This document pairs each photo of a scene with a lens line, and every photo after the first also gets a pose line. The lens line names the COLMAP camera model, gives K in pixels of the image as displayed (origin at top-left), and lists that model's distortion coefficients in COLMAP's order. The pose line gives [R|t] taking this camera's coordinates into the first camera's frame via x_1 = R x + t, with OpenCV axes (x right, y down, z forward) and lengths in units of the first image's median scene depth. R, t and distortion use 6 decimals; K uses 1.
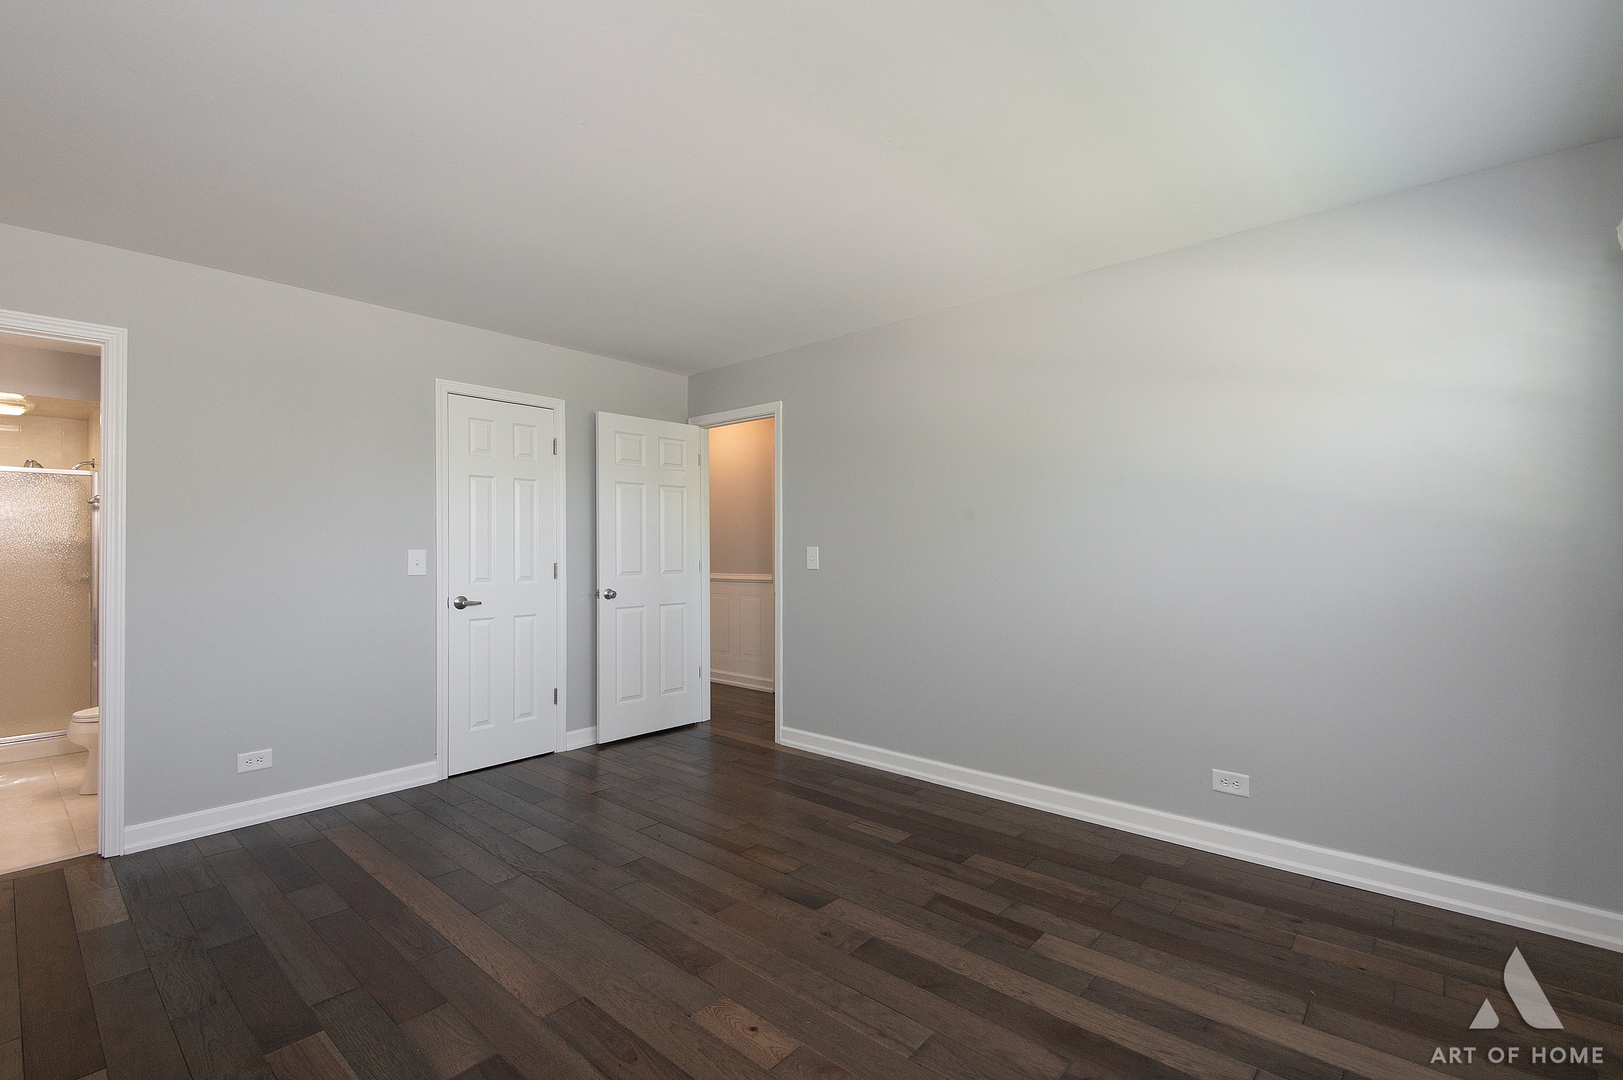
lens RADIAL K [[722.6, 0, 811.6], [0, 722.6, 545.1], [0, 0, 1]] dist [0.012008, -0.004935]
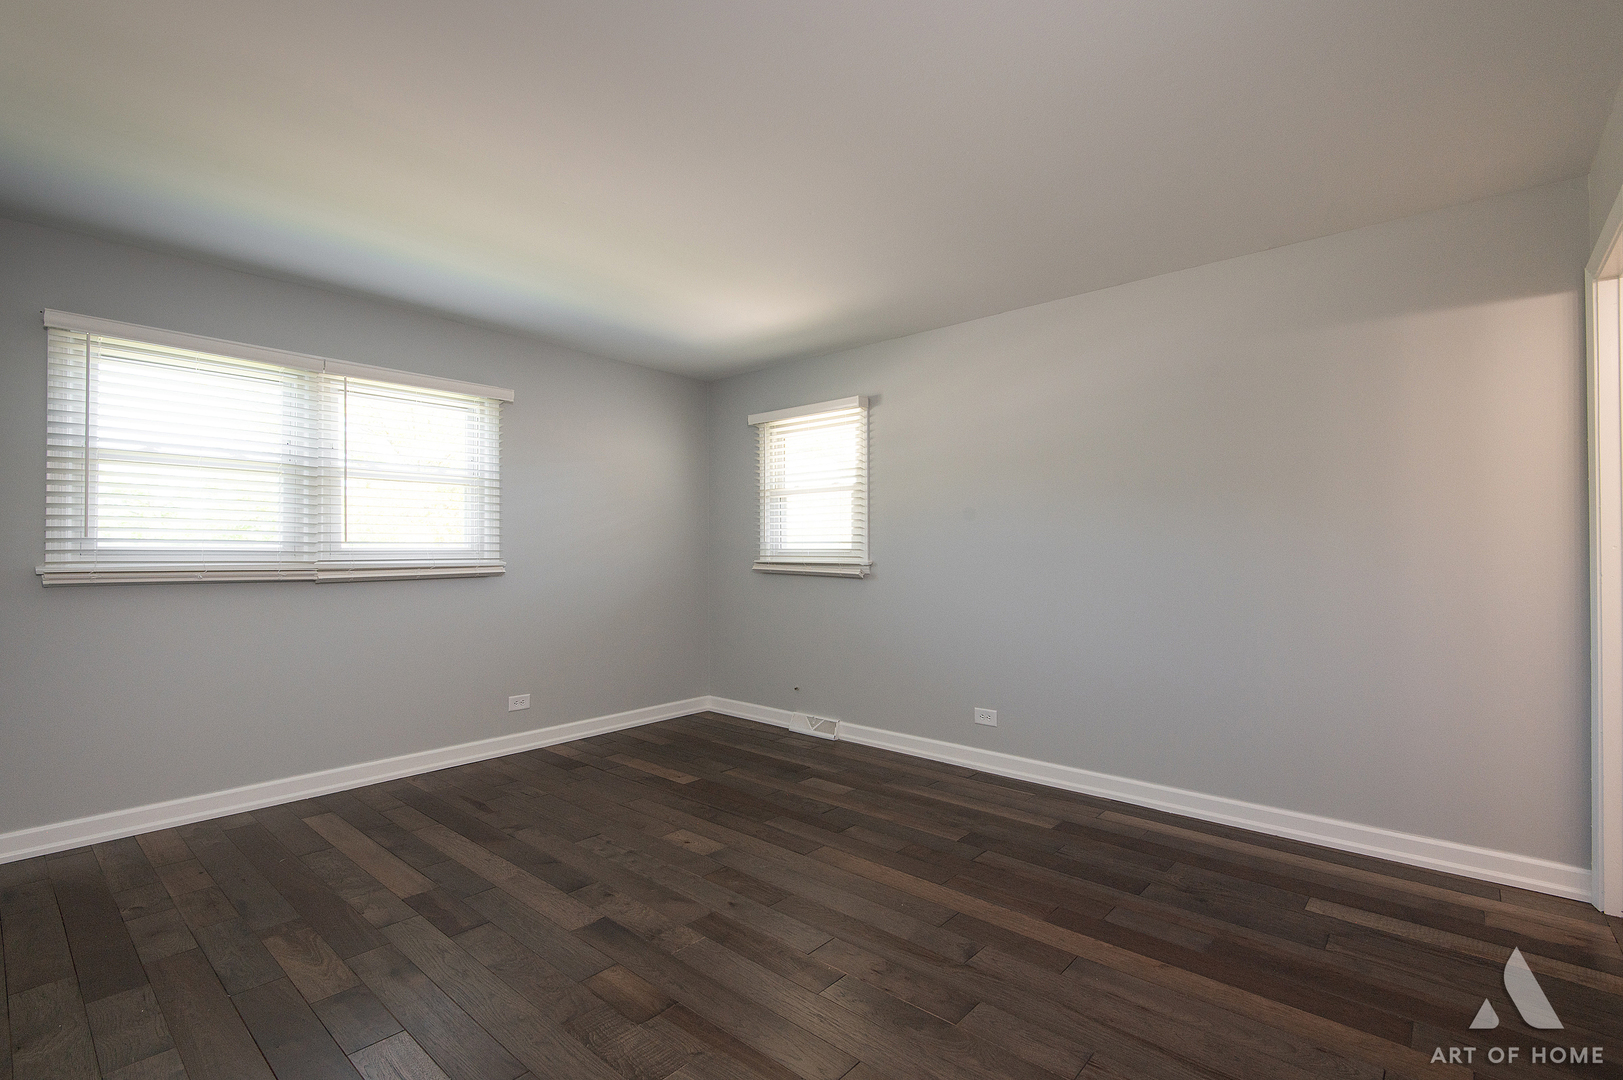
lens RADIAL K [[722.6, 0, 812.5], [0, 722.6, 545.7], [0, 0, 1]] dist [0.012008, -0.004935]
pose [[-0.999958, 0.004552, -0.007936, -0.262154], [0.004677, 0.999864, -0.015837, 0.031398], [0.007863, -0.015873, -0.999843, 1.972100]]
